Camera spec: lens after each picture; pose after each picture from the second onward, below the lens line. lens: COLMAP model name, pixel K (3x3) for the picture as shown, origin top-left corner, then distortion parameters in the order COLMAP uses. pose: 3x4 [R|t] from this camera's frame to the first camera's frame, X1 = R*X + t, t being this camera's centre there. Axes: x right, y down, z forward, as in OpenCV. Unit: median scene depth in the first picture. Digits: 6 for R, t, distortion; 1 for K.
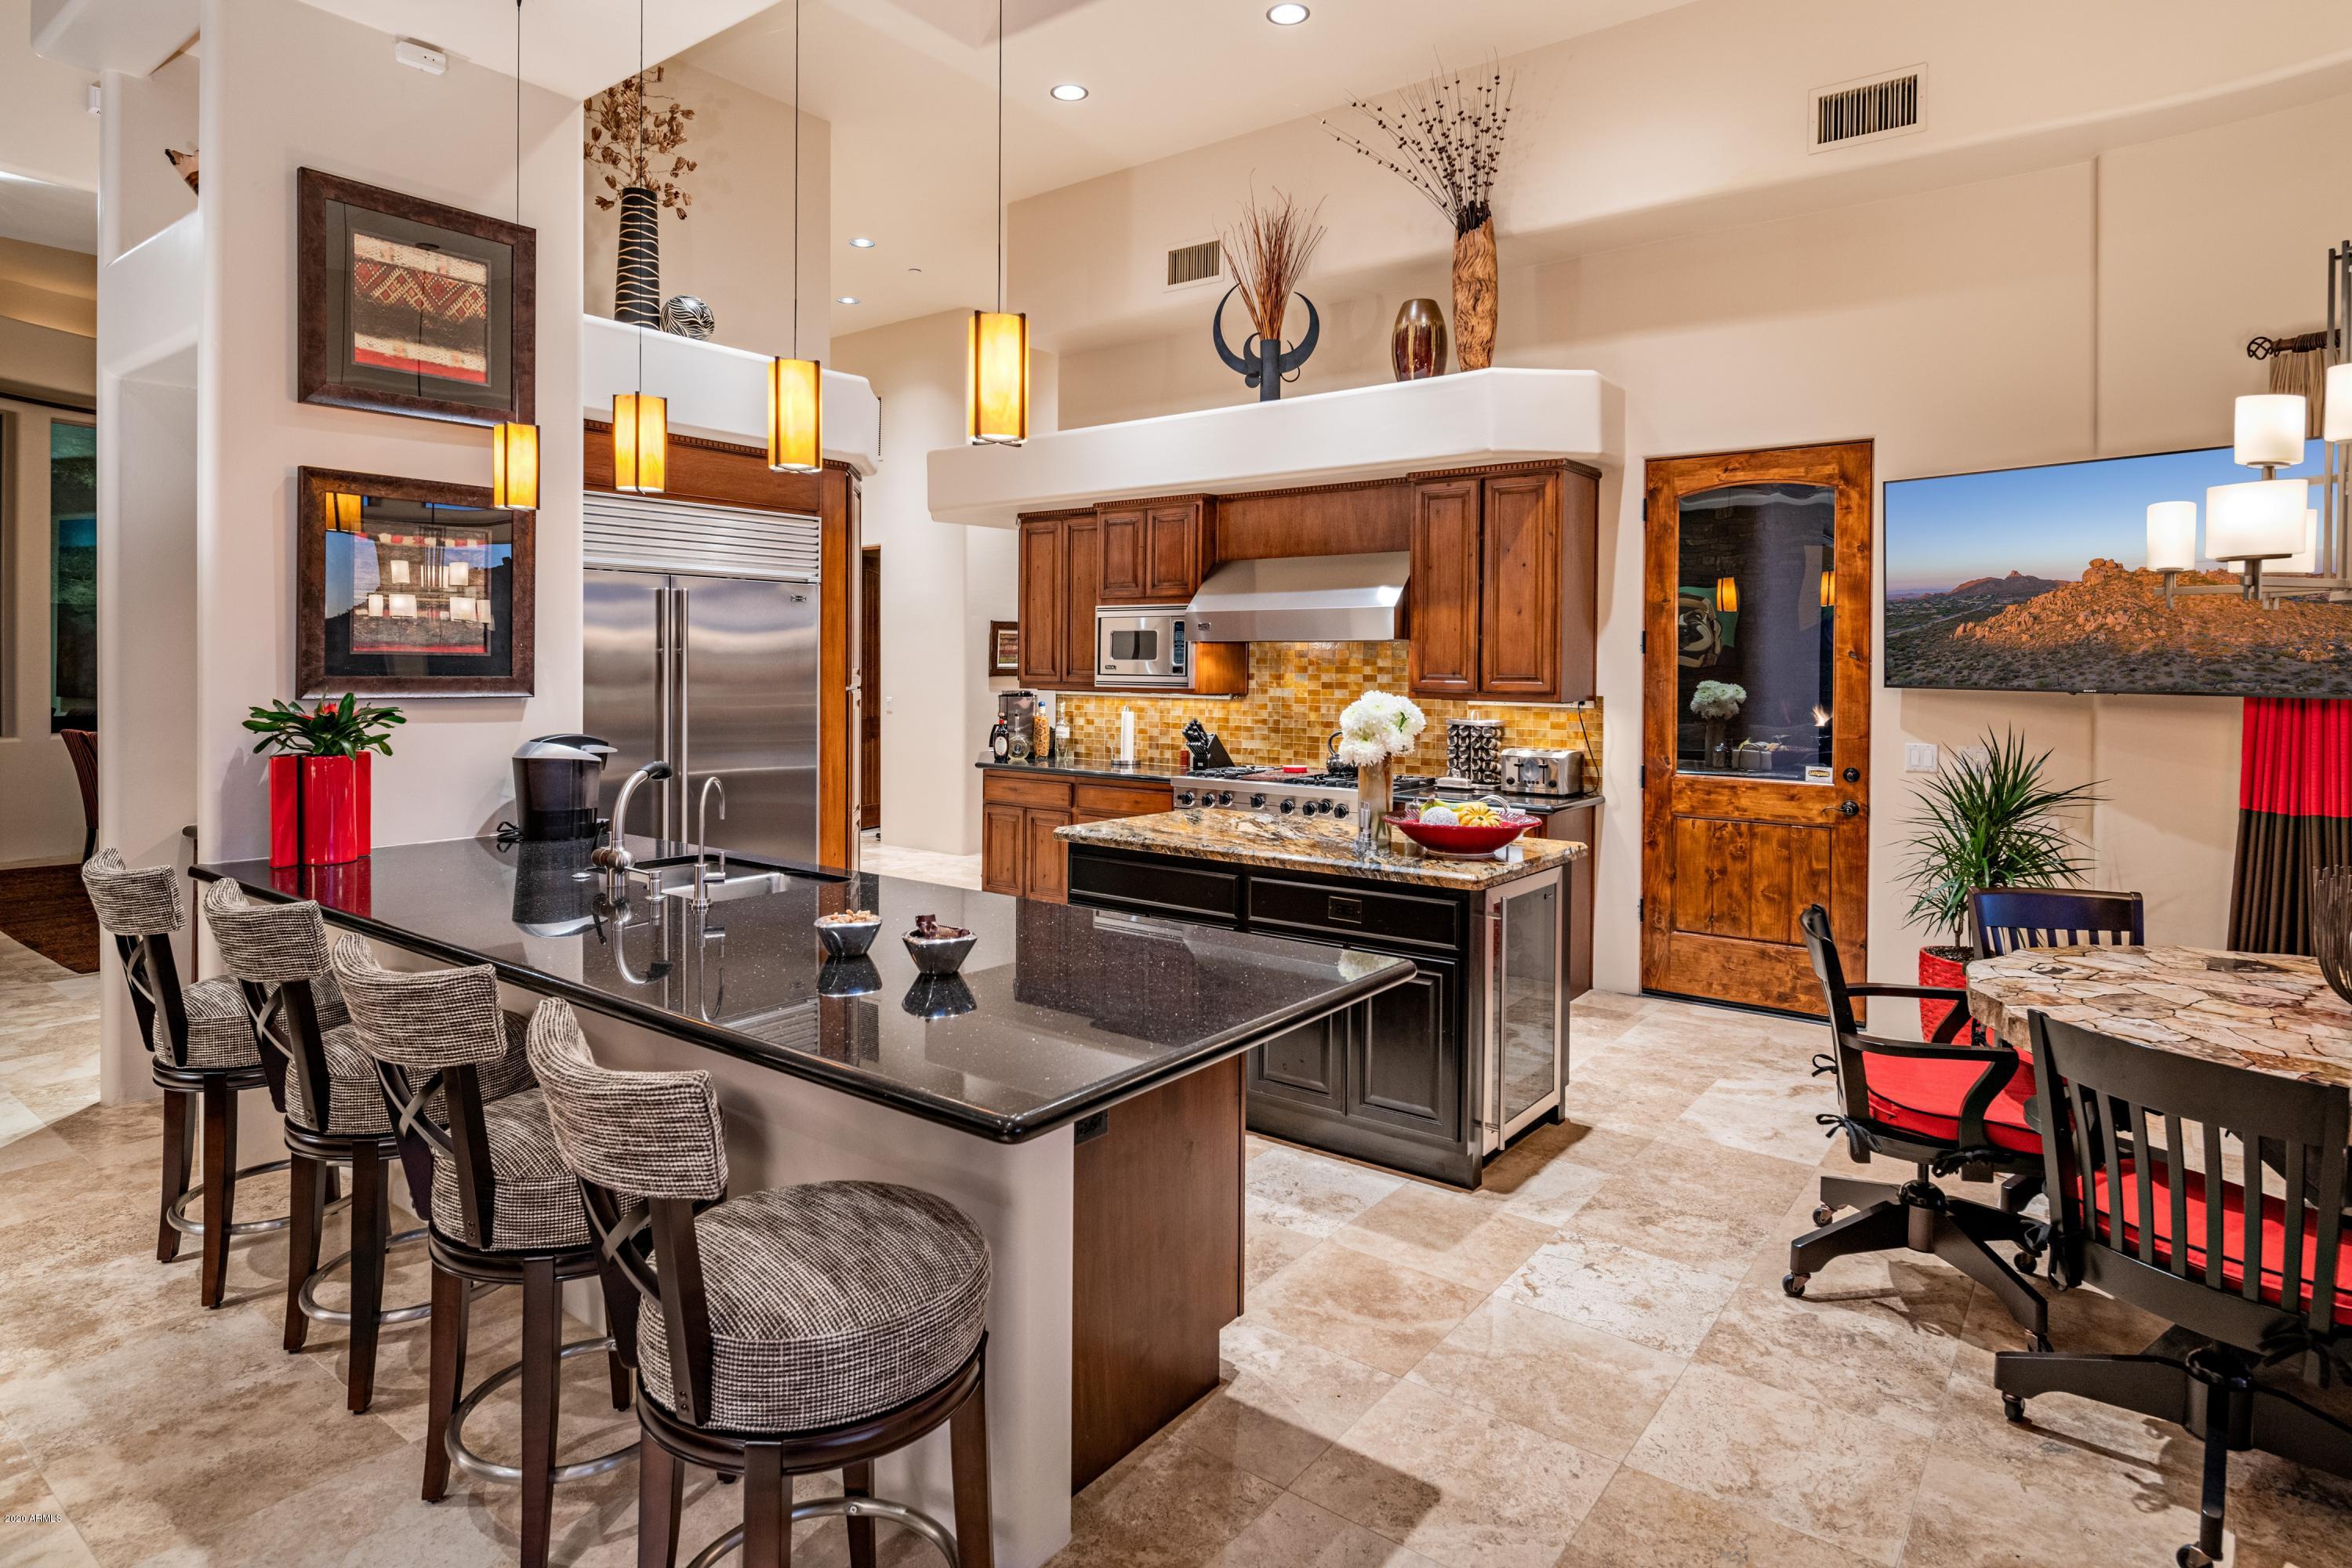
lens RADIAL K [[1279.6, 0, 1192.2], [0, 1279.6, 653.5], [0, 0, 1]] dist [-0.005022, -0.004809]
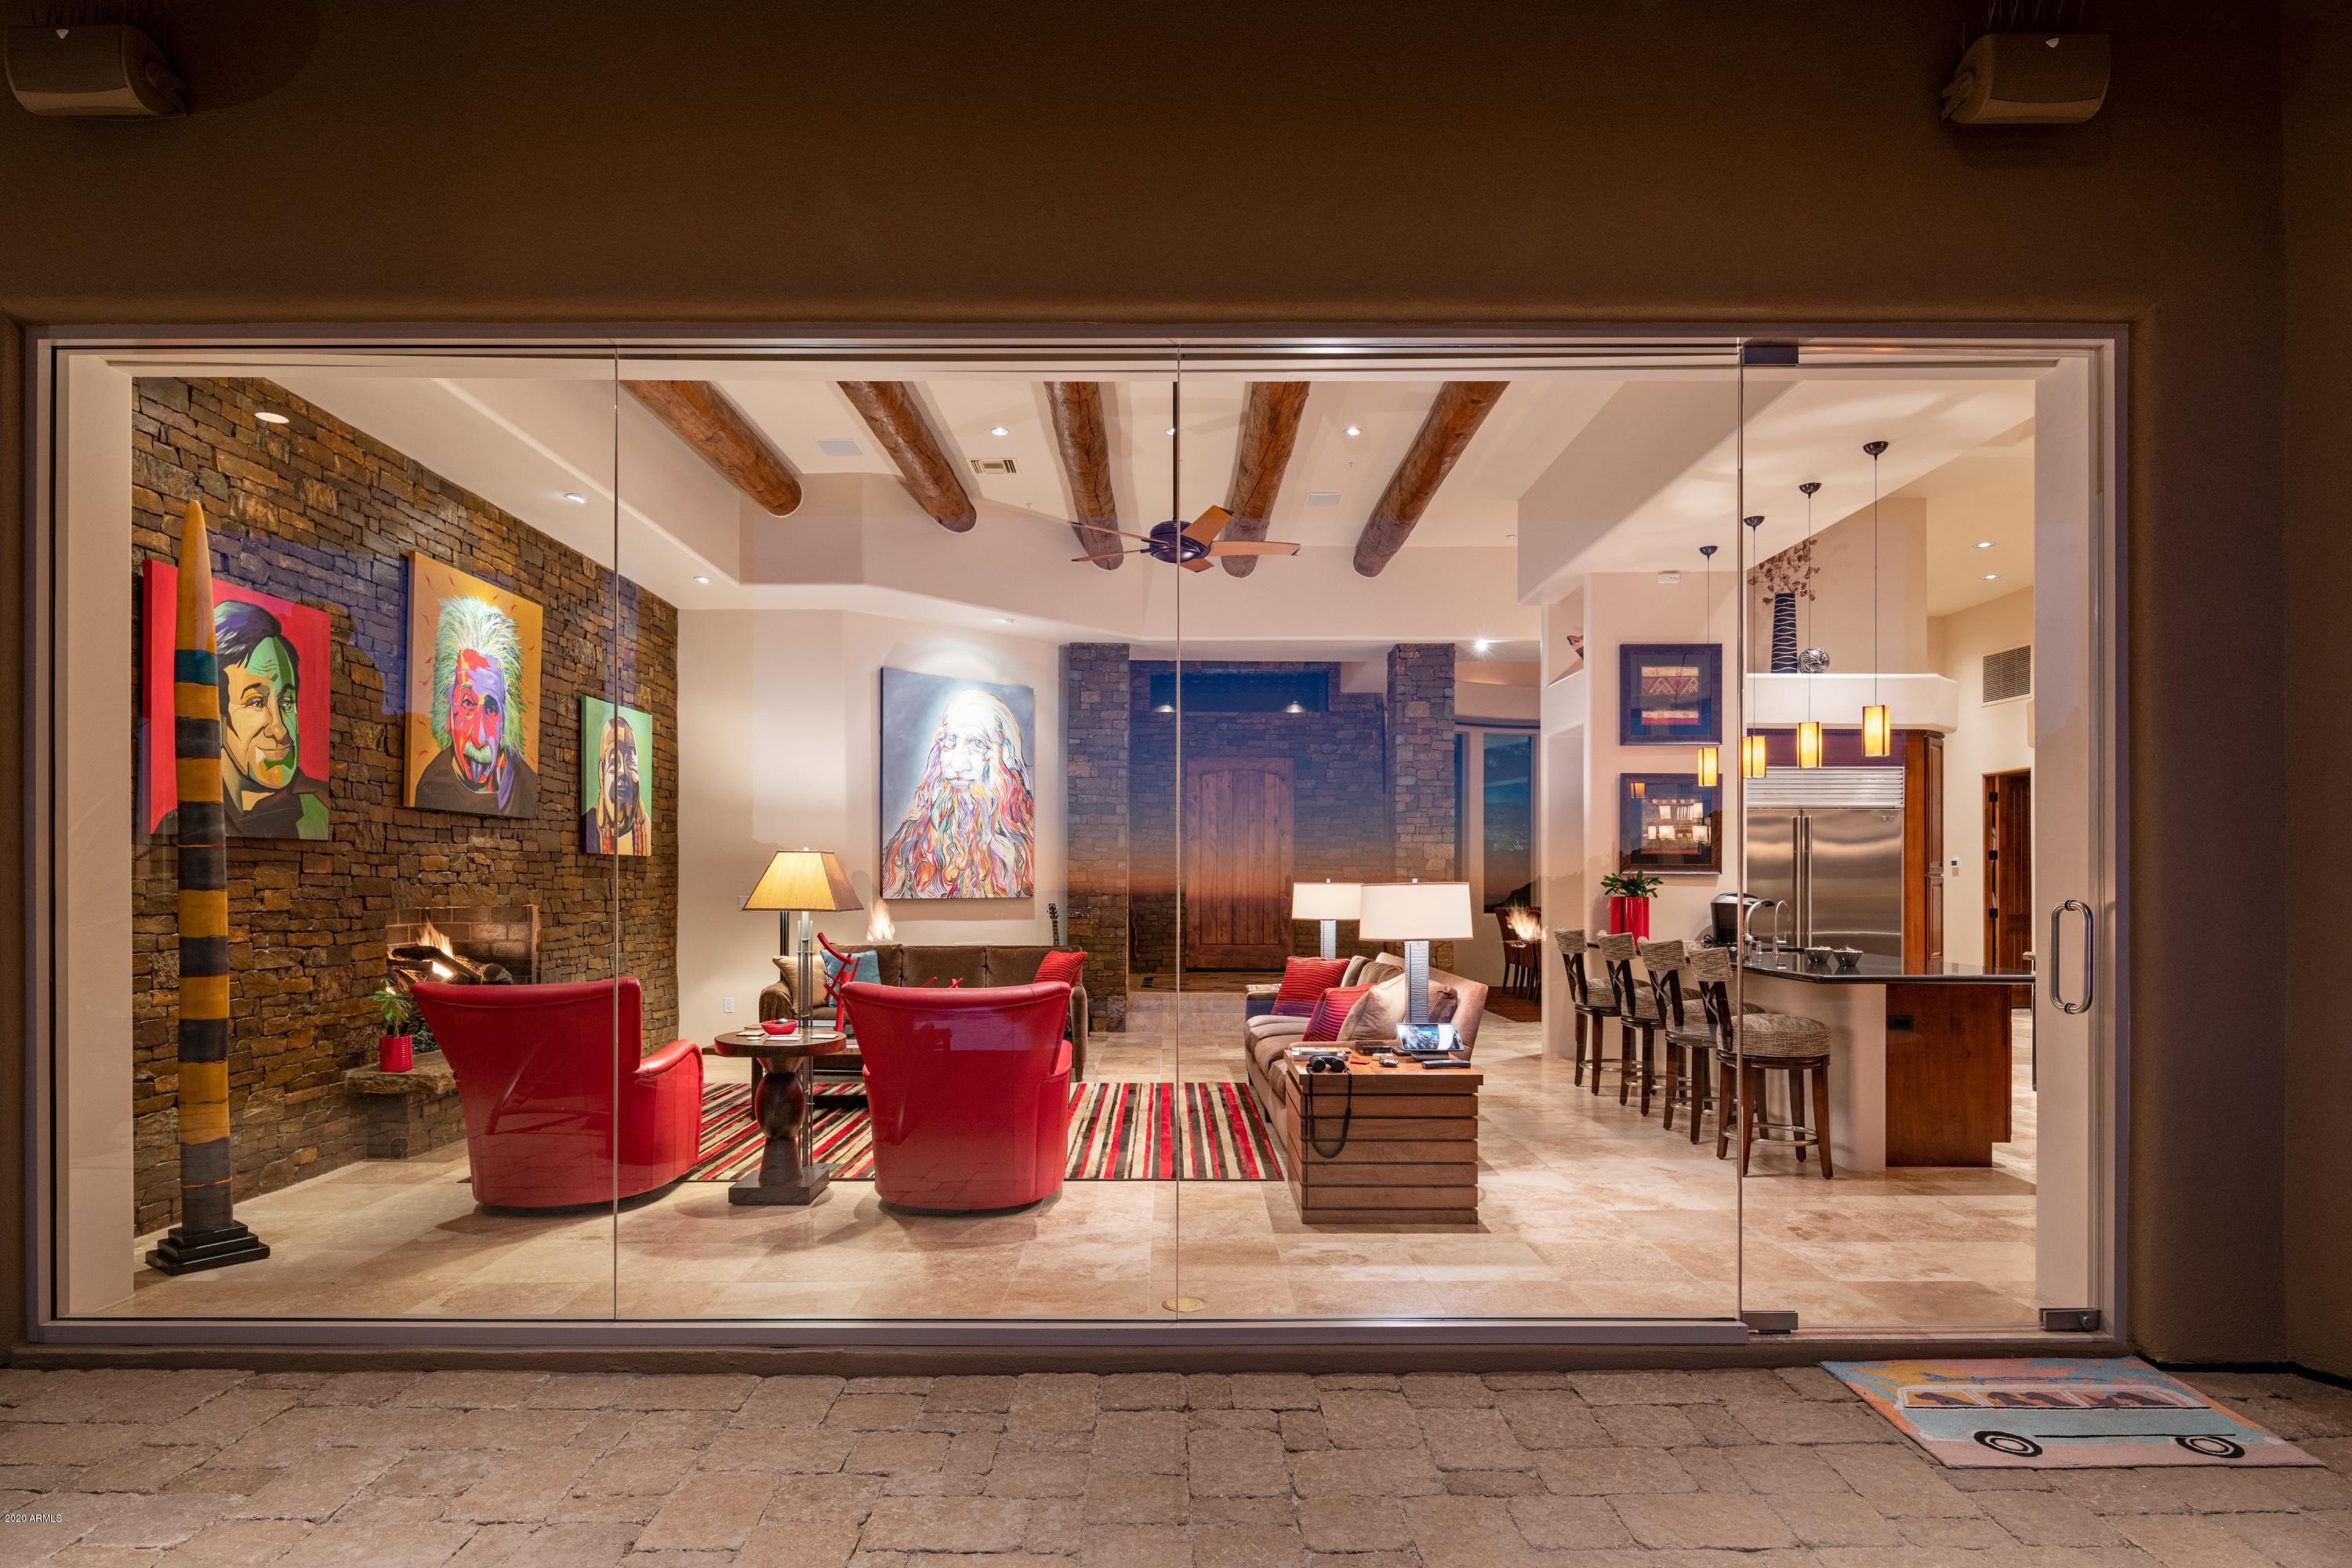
lens RADIAL K [[1279.6, 0, 1178.0], [0, 1279.6, 878.8], [0, 0, 1]] dist [-0.005022, -0.004809]
pose [[0.602326, -0.000301, -0.798250, 0.624016], [0.000501, 1.000000, 0.000000, 0.042343], [0.798250, -0.000400, 0.602326, -0.971928]]
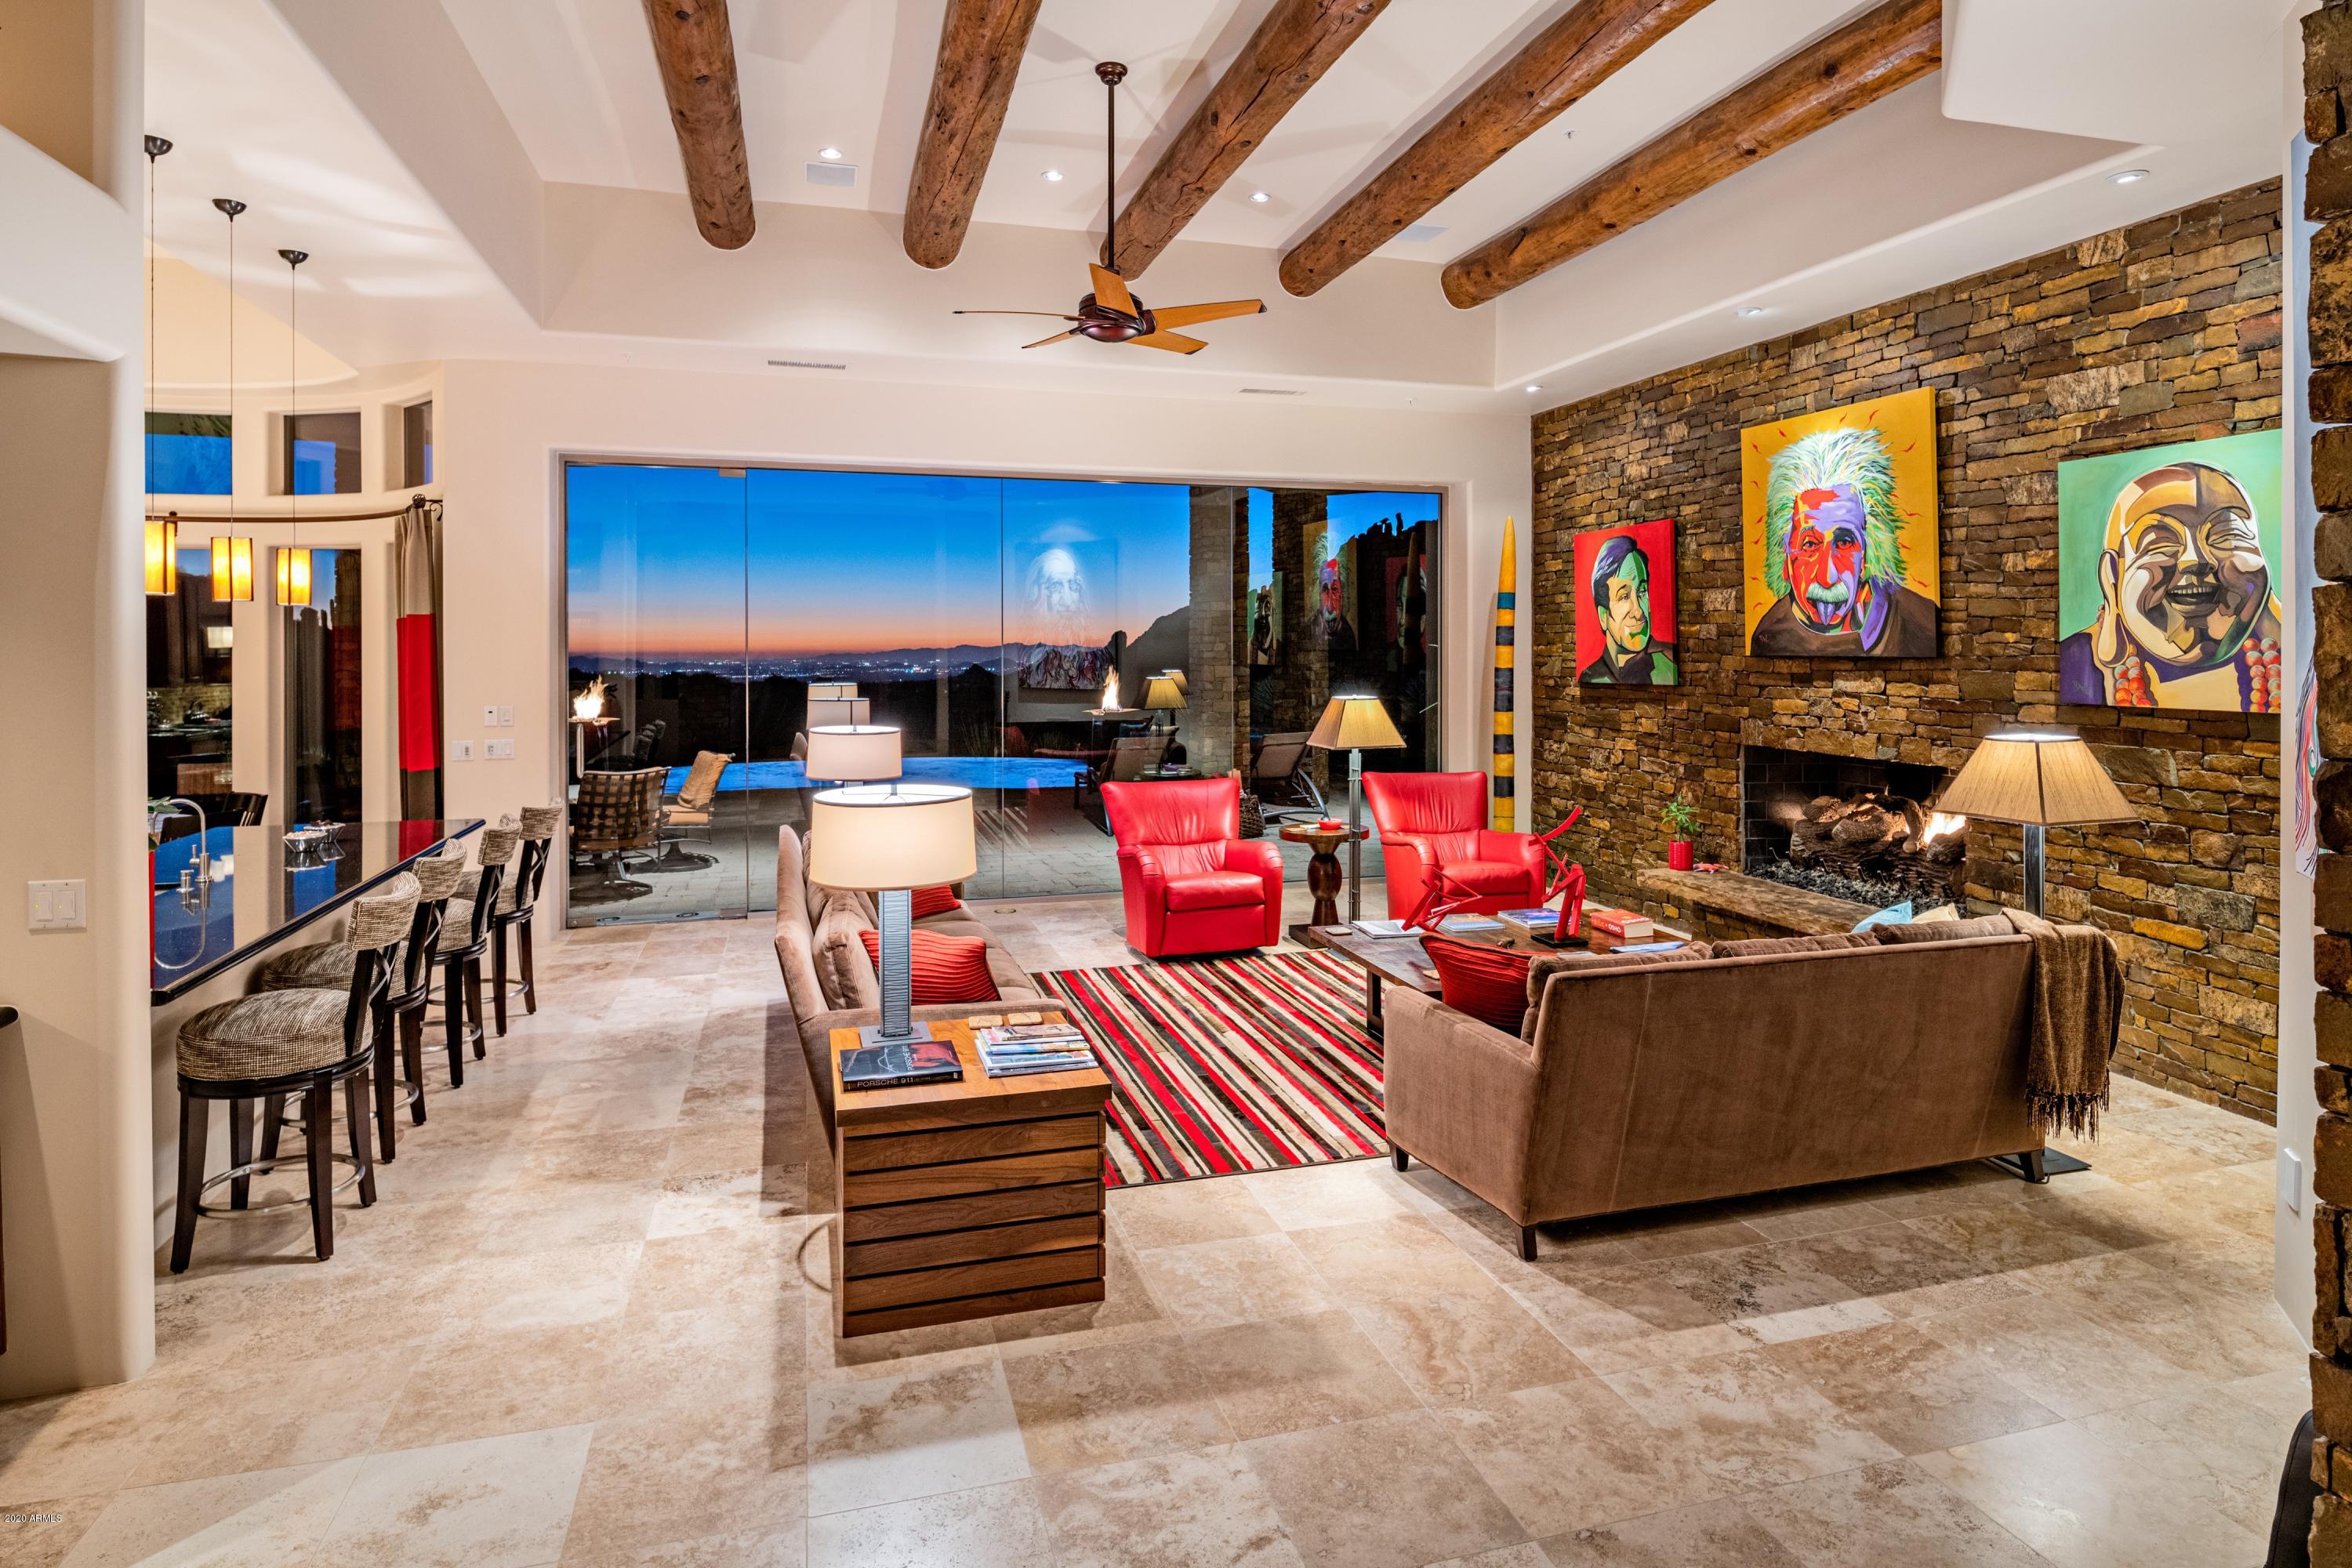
lens RADIAL K [[1279.6, 0, 1170.1], [0, 1279.6, 650.3], [0, 0, 1]] dist [-0.005022, -0.004809]
pose [[-0.793705, -0.001658, 0.608300, -1.660059], [-0.001213, 0.999999, 0.001143, -0.055505], [-0.608301, 0.000169, -0.793706, 1.133673]]
